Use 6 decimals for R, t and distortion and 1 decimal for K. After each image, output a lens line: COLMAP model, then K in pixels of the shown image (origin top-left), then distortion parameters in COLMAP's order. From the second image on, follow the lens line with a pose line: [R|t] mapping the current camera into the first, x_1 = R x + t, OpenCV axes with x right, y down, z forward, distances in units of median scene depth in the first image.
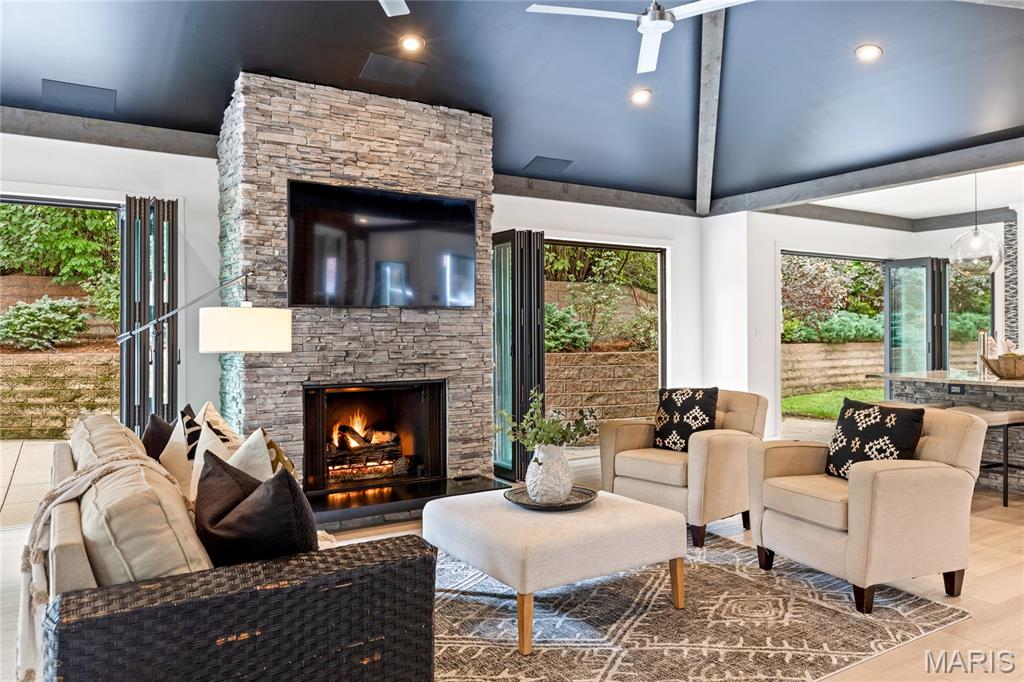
lens RADIAL K [[740.5, 0, 503.1], [0, 740.5, 325.2], [0, 0, 1]] dist [0.001035, 0.005473]
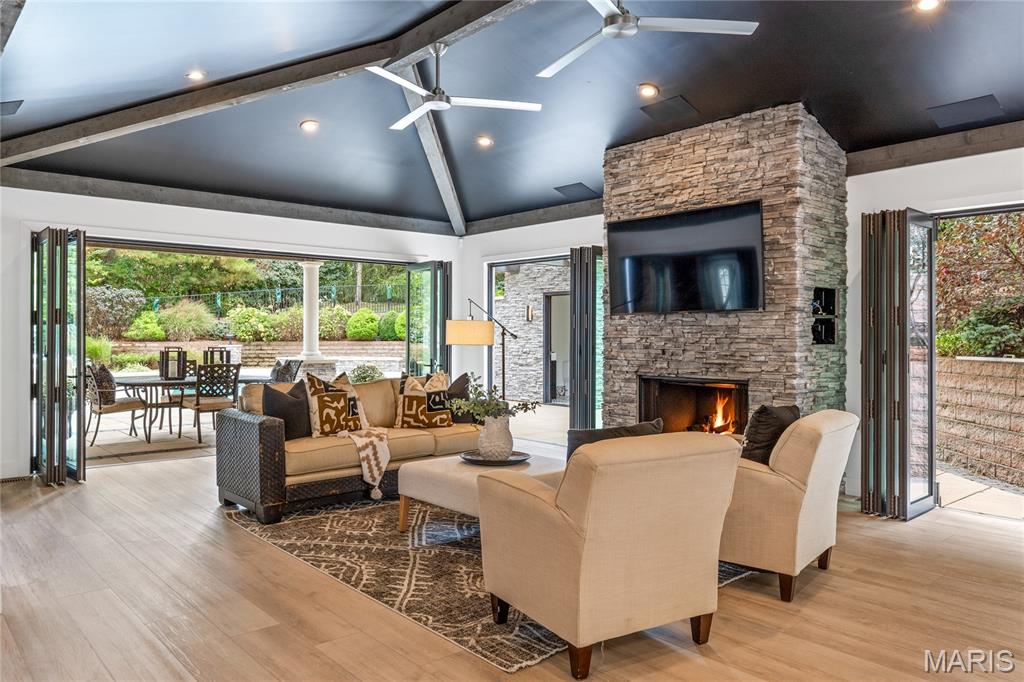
lens RADIAL K [[740.5, 0, 518.0], [0, 740.5, 338.6], [0, 0, 1]] dist [0.001035, 0.005473]
pose [[0.140239, 0.008489, -0.990081, 0.942492], [0.004781, 0.999946, 0.009251, 0.004087], [0.990106, -0.006031, 0.140191, 0.578377]]
